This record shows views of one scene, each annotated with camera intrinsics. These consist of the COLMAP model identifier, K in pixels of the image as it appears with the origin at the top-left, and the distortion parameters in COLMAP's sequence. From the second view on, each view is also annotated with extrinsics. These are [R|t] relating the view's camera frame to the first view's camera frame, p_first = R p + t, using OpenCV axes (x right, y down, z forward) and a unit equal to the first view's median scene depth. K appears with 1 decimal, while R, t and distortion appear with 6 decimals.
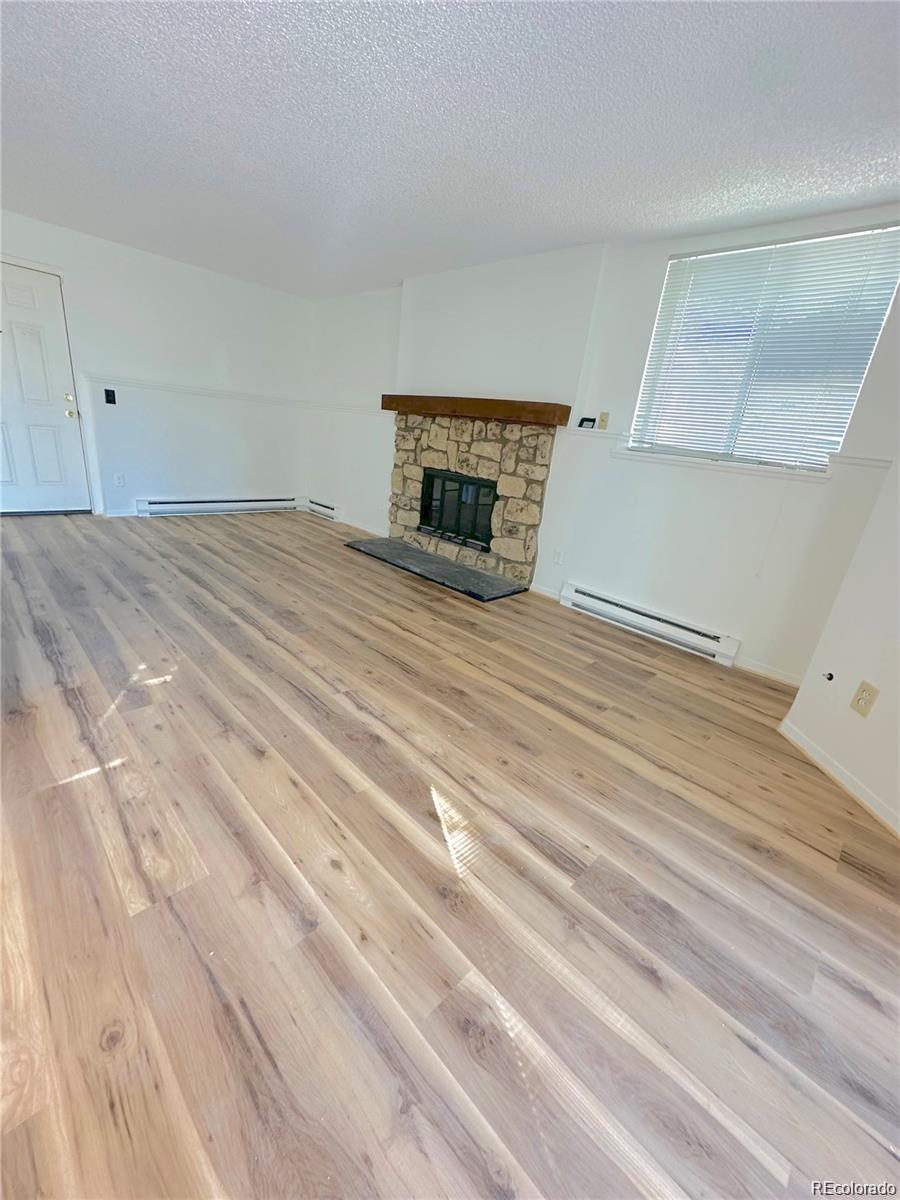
lens RADIAL K [[477.0, 0, 451.2], [0, 477.0, 601.1], [0, 0, 1]] dist [-0.002406, 0.001030]
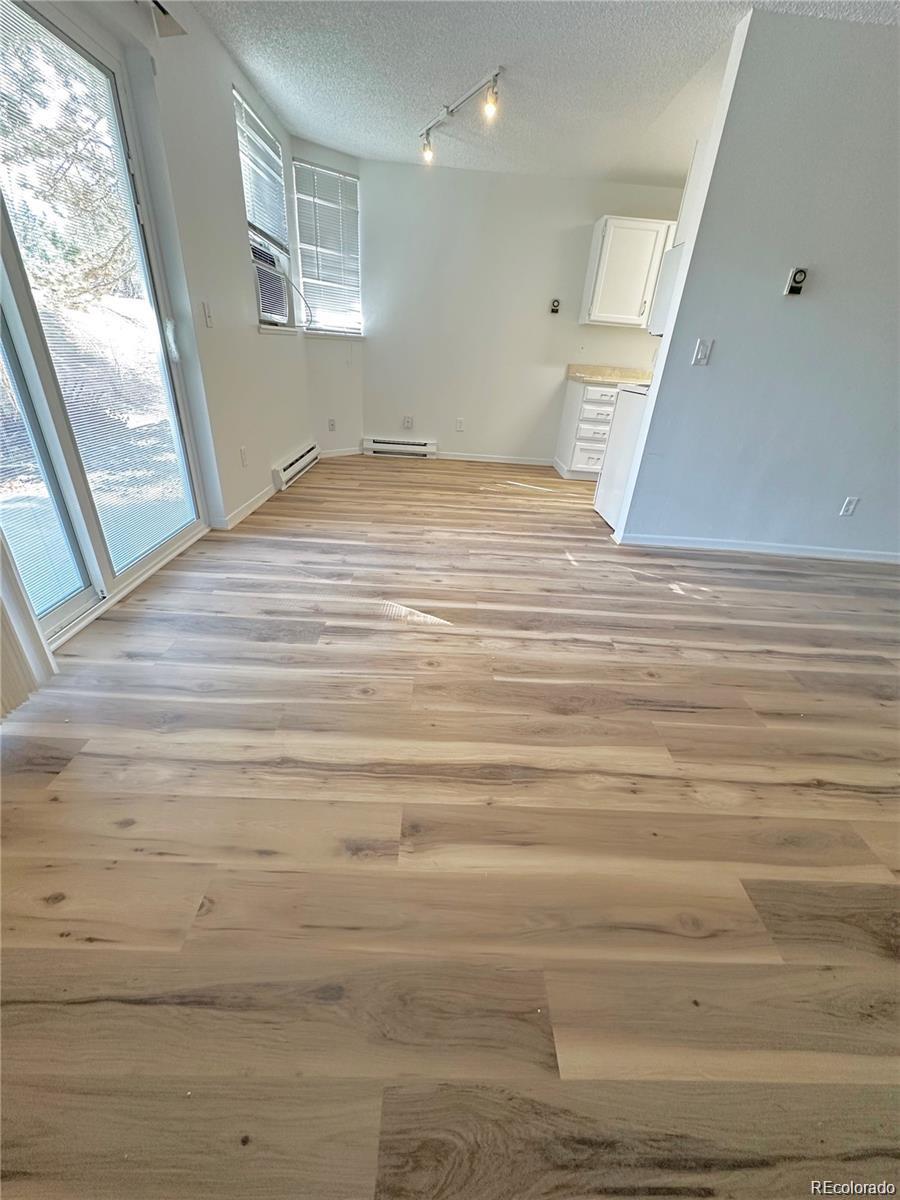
lens RADIAL K [[477.0, 0, 450.3], [0, 477.0, 598.9], [0, 0, 1]] dist [-0.002406, 0.001030]
pose [[-0.690643, 0.195519, -0.696265, 0.468285], [-0.369475, 0.732241, 0.572112, -0.217725], [0.621692, 0.652377, -0.433477, 0.848634]]
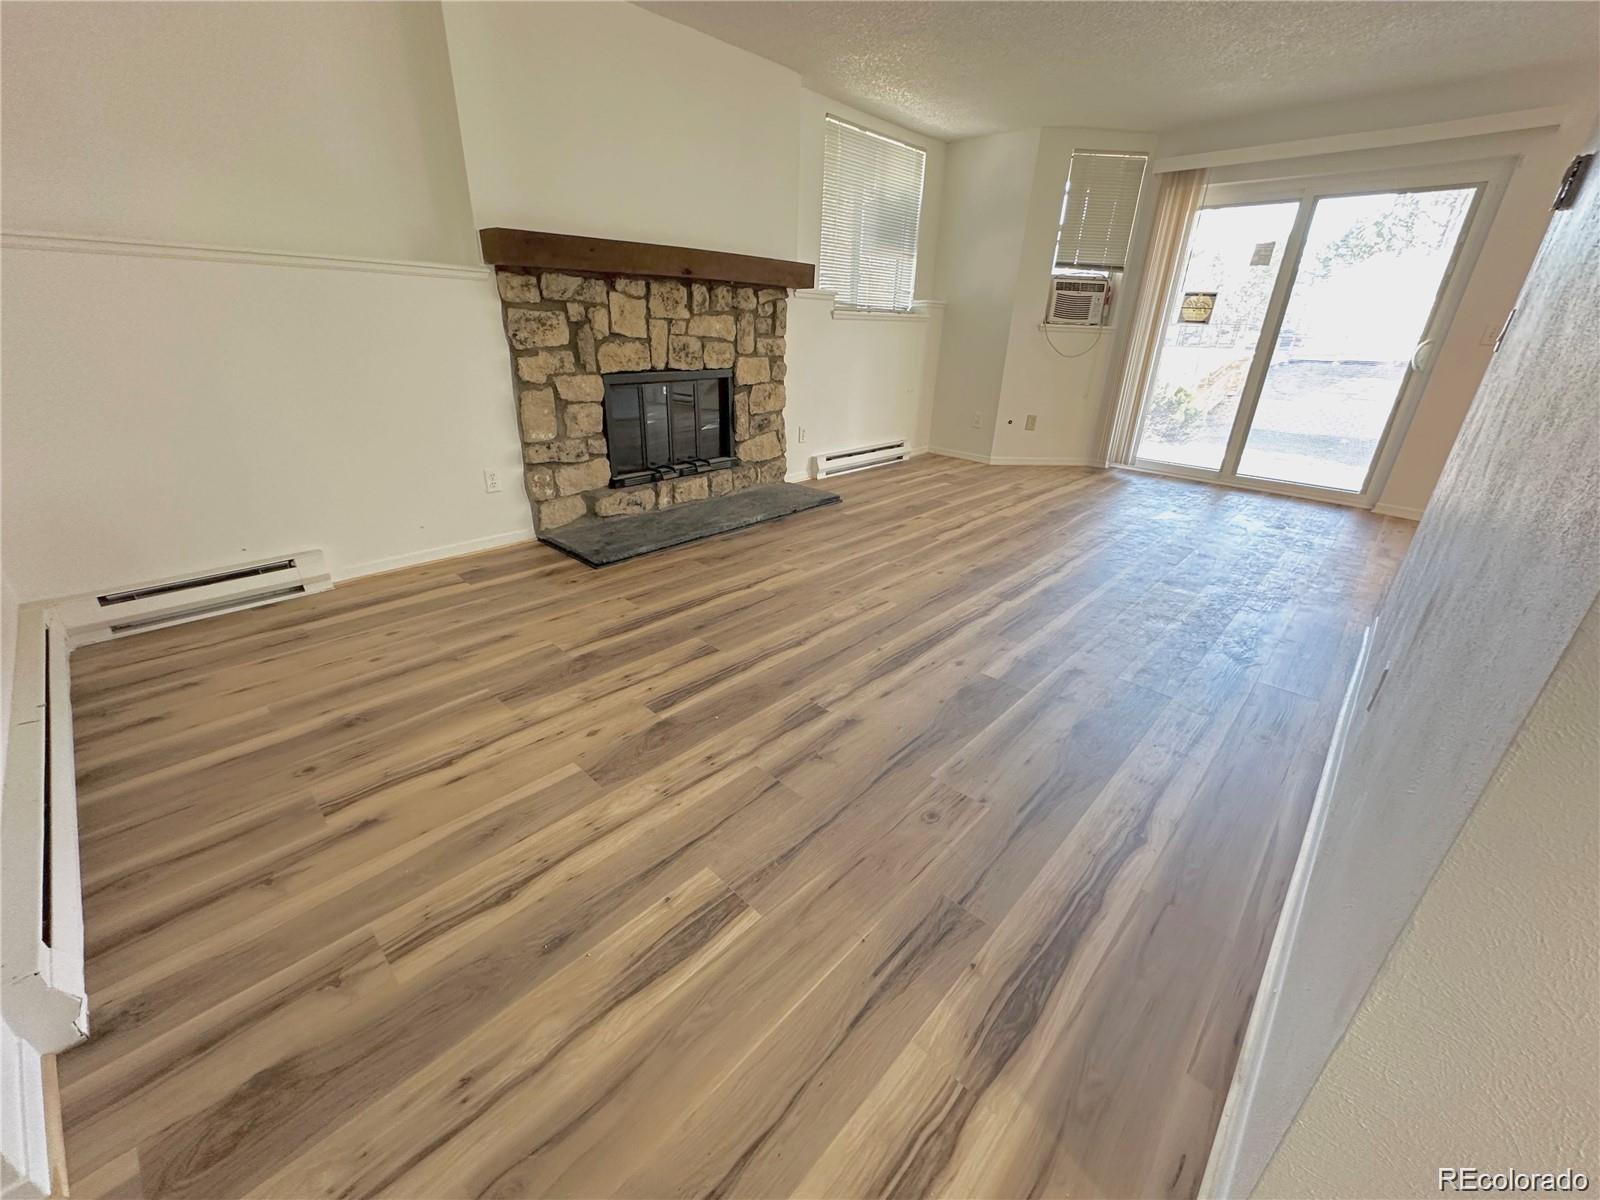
lens RADIAL K [[636.0, 0, 802.4], [0, 636.0, 600.6], [0, 0, 1]] dist [-0.002406, 0.001030]
pose [[-0.025132, -0.503563, 0.863593, -1.289380], [0.305526, 0.818663, 0.486255, -0.547840], [-0.951852, 0.276070, 0.133277, 1.169027]]
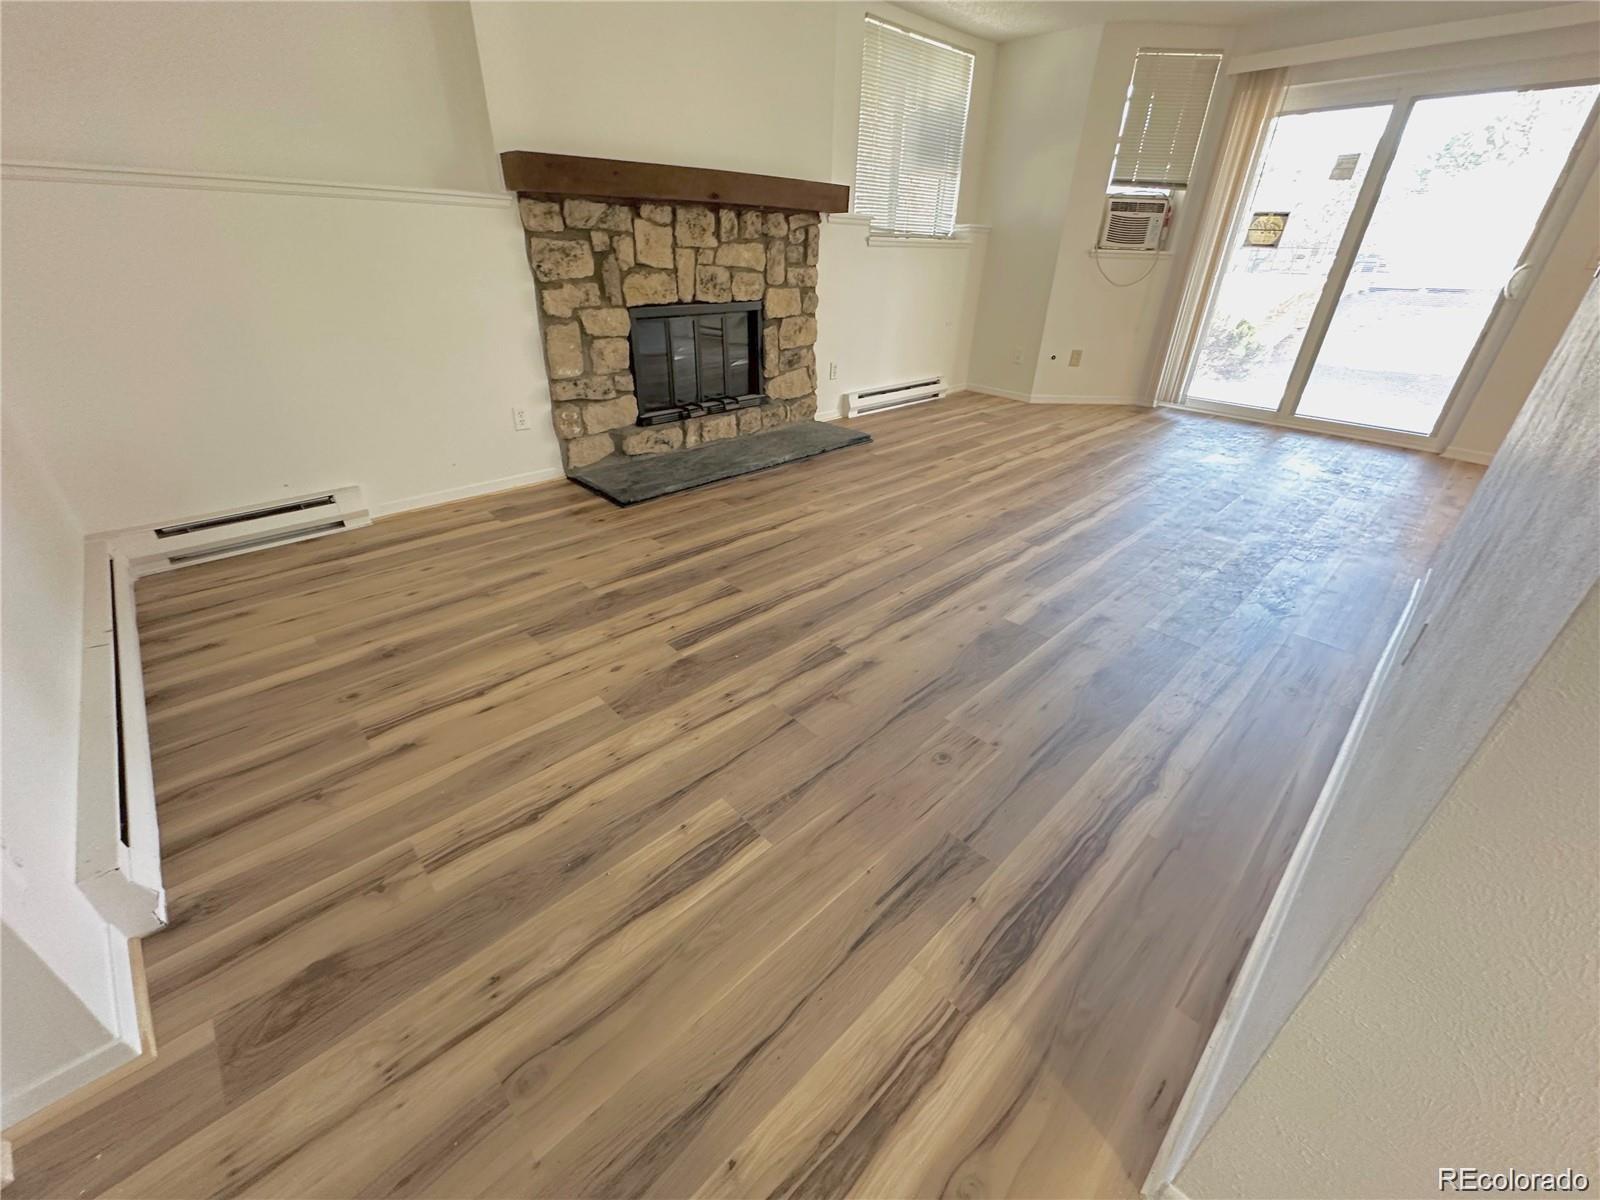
lens RADIAL K [[636.0, 0, 802.4], [0, 636.0, 600.6], [0, 0, 1]] dist [-0.002406, 0.001030]
pose [[0.028125, -0.580241, 0.813959, -1.289695], [0.319046, 0.776902, 0.542800, -0.543759], [-0.947322, 0.244425, 0.206974, 1.155478]]
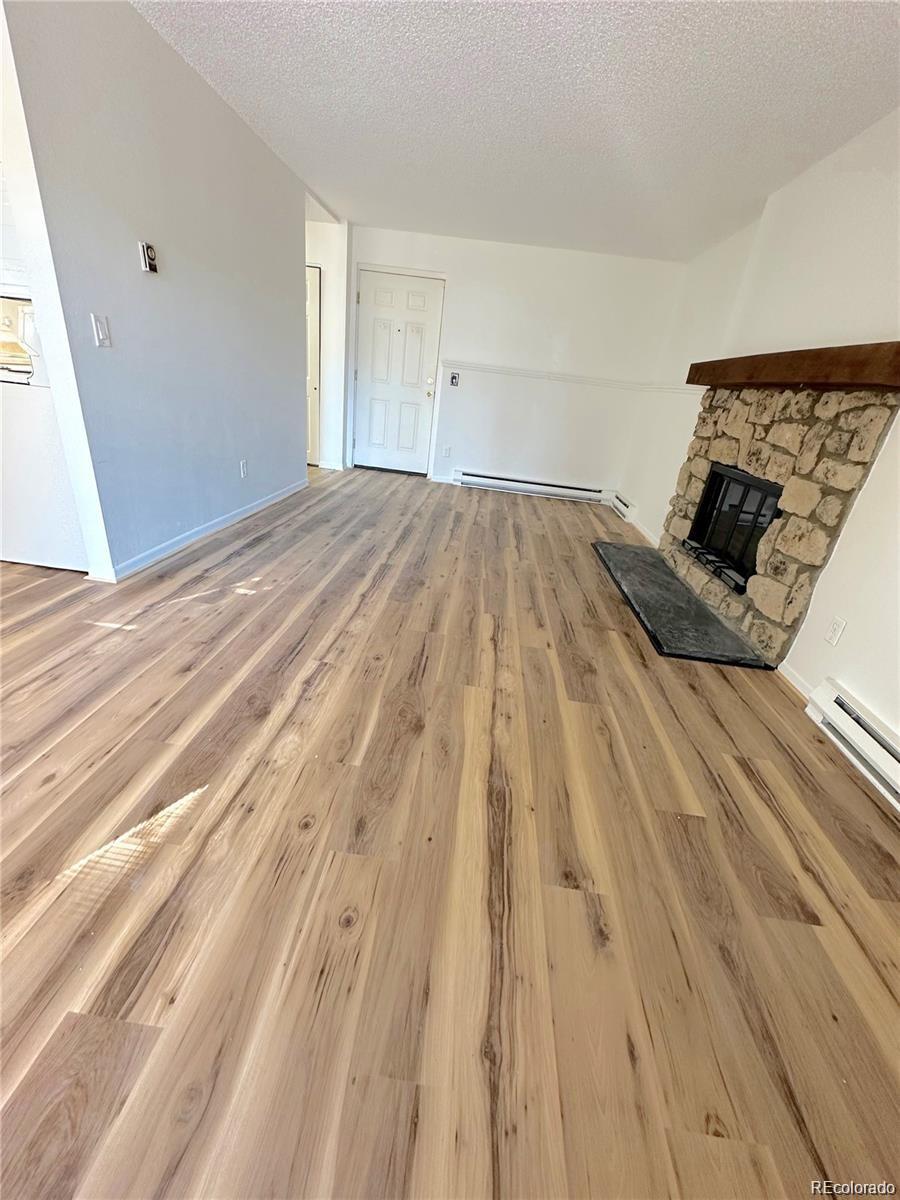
lens RADIAL K [[477.0, 0, 449.9], [0, 477.0, 599.9], [0, 0, 1]] dist [-0.002406, 0.001030]
pose [[0.643276, 0.289138, -0.708940, 0.402470], [-0.296743, 0.947730, 0.117270, -0.075238], [0.705790, 0.134936, 0.695451, 0.381400]]
